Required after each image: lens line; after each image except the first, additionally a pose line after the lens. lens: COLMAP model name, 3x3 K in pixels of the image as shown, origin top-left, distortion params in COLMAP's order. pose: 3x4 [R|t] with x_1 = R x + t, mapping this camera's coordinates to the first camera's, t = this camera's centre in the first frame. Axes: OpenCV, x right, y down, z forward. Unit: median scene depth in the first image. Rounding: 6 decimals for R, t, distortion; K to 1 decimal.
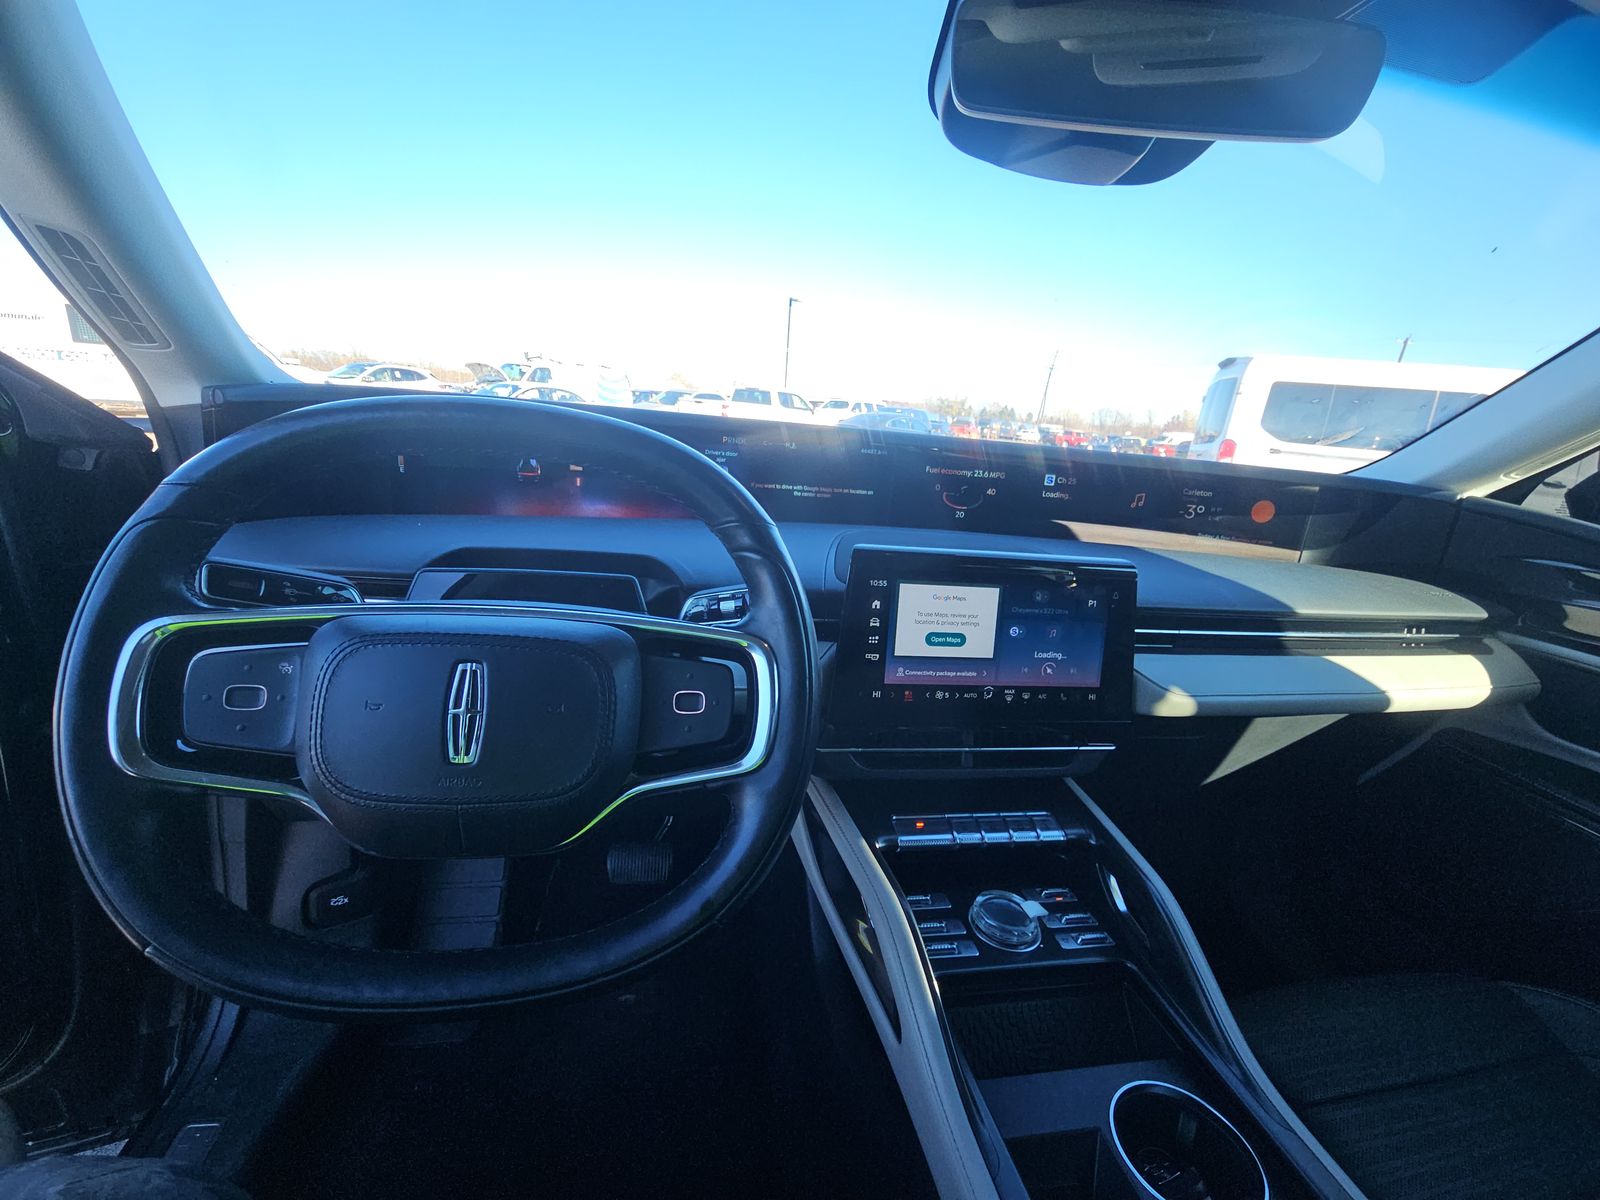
lens RADIAL K [[678.5, 0, 793.2], [0, 678.5, 603.5], [0, 0, 1]] dist [0.030244, -0.014167]
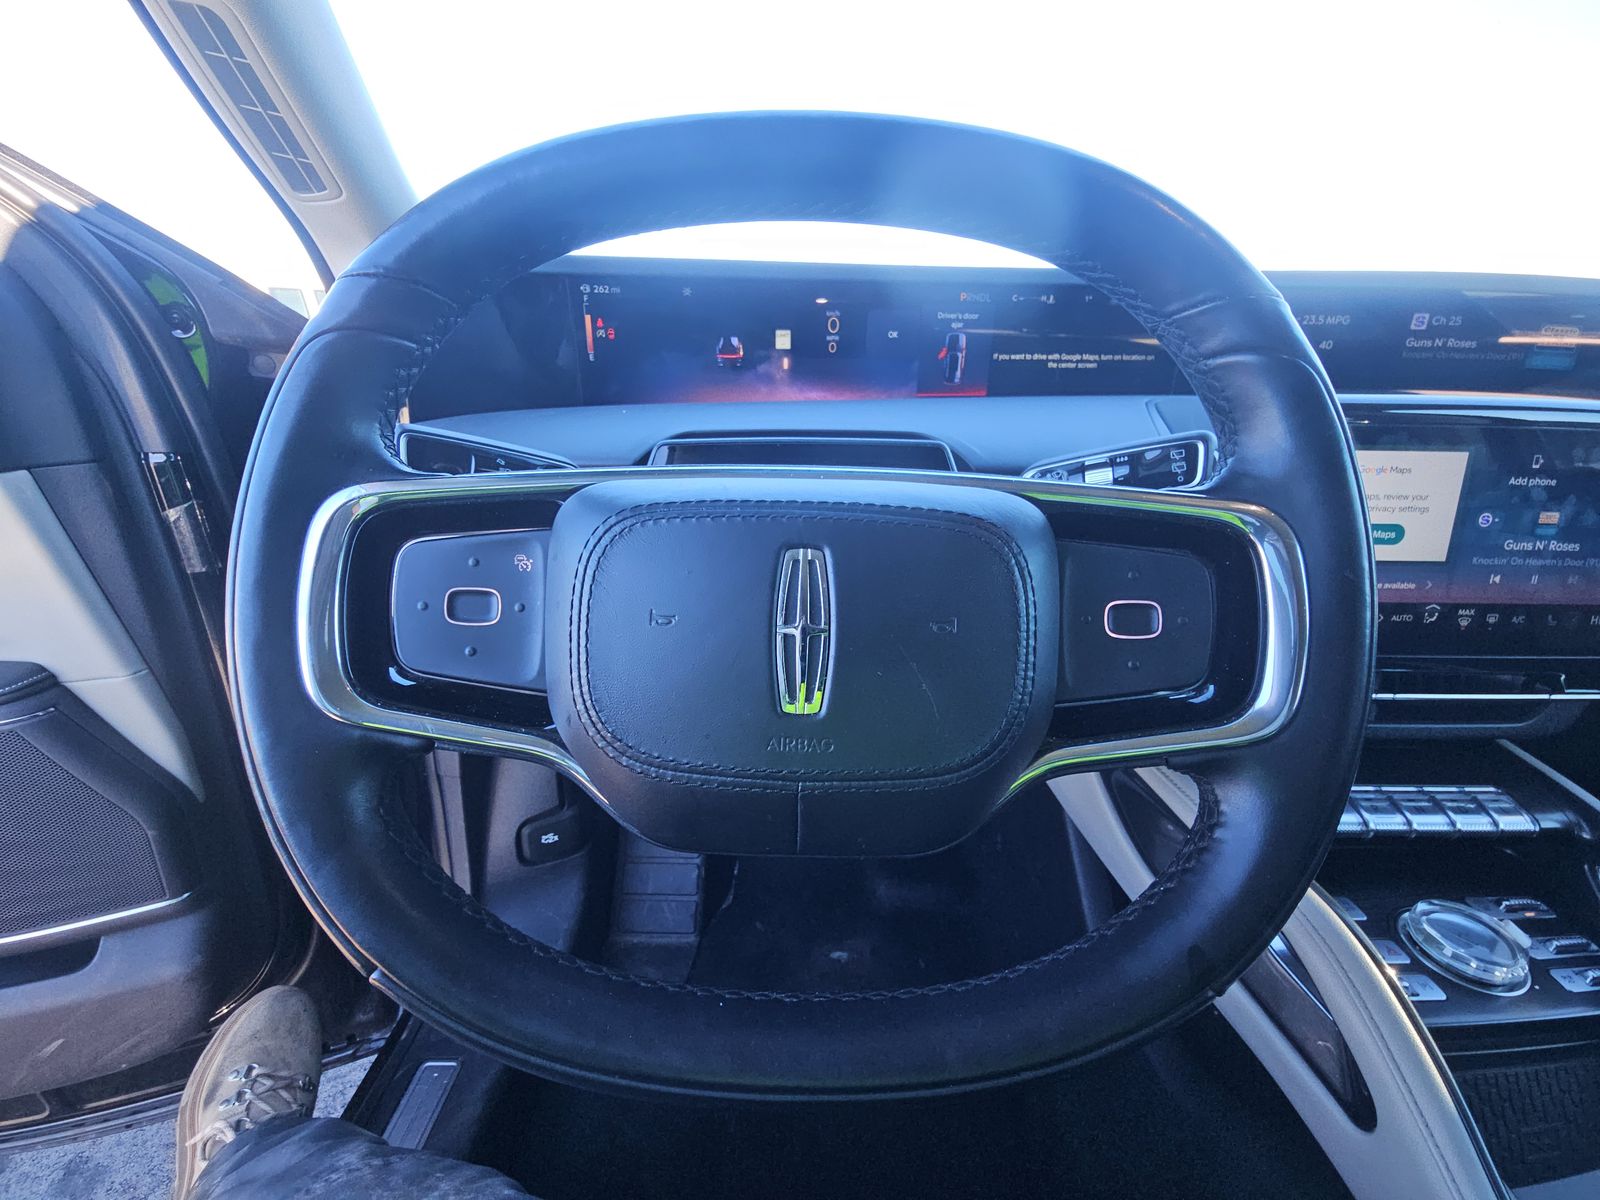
lens RADIAL K [[678.5, 0, 793.2], [0, 678.5, 603.5], [0, 0, 1]] dist [0.030244, -0.014167]
pose [[0.982531, -0.008165, -0.185920, -0.250963], [0.025321, 0.995612, 0.090088, 0.055209], [0.184369, -0.093221, 0.978426, 0.280122]]
